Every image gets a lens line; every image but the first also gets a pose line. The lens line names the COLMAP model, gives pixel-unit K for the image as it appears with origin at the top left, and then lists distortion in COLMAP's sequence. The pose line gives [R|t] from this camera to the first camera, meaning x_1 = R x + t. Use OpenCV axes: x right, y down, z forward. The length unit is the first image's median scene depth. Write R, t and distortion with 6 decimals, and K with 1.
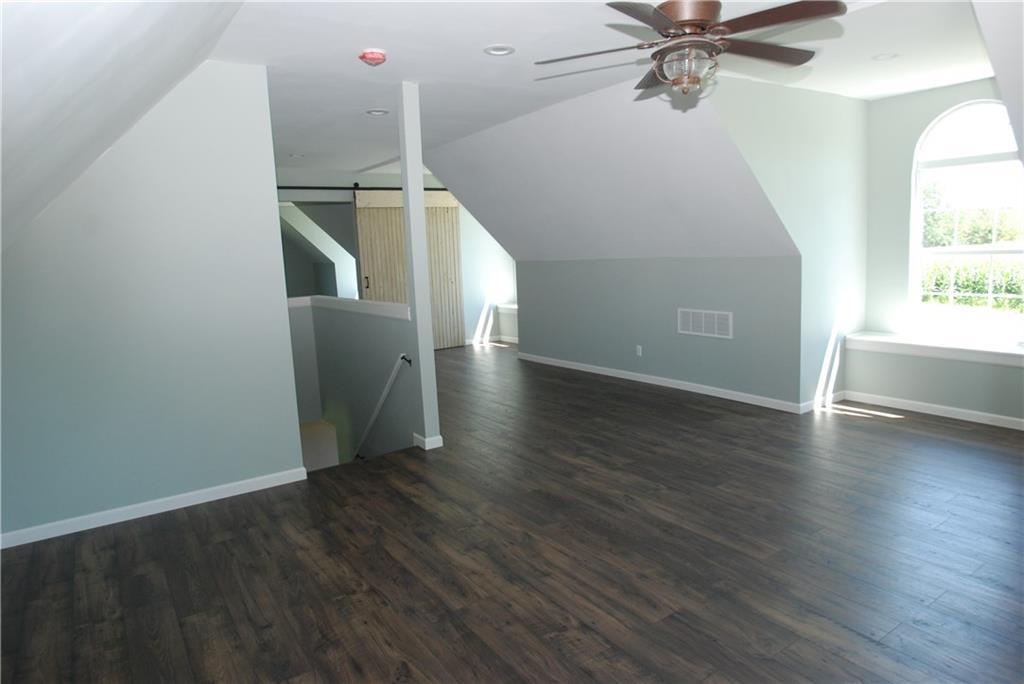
lens RADIAL K [[628.5, 0, 519.8], [0, 628.5, 343.7], [0, 0, 1]] dist [-0.031297, -0.003313]
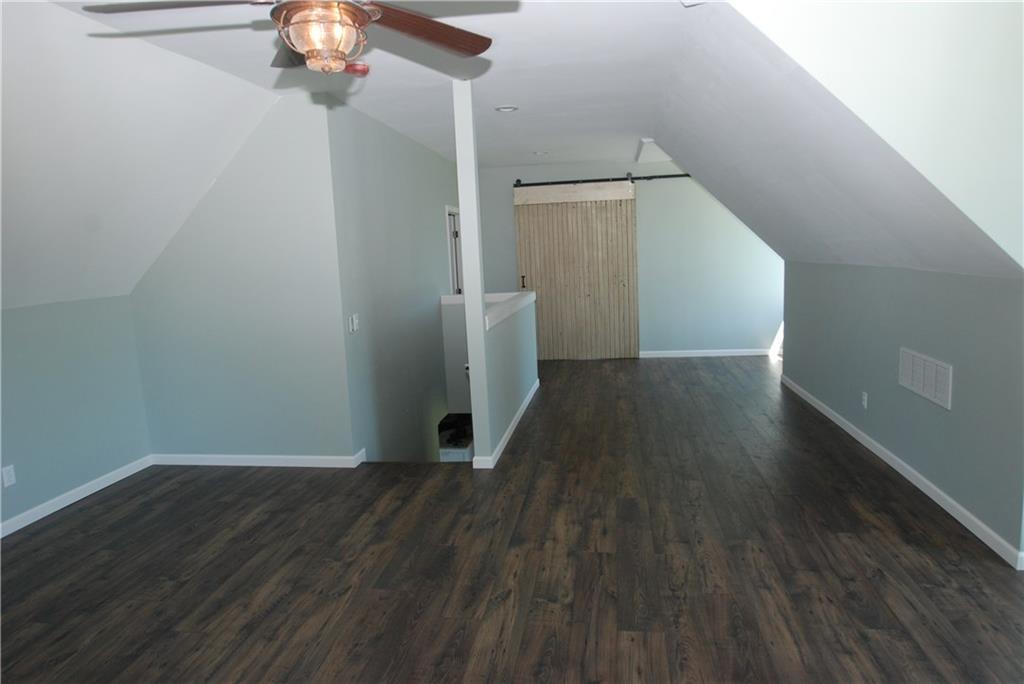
lens RADIAL K [[628.5, 0, 519.8], [0, 628.5, 343.7], [0, 0, 1]] dist [-0.031297, -0.003313]
pose [[0.732510, 0.115302, -0.670920, 0.657162], [-0.088497, 0.993317, 0.074087, -0.118314], [0.674979, 0.005105, 0.737819, 0.439684]]
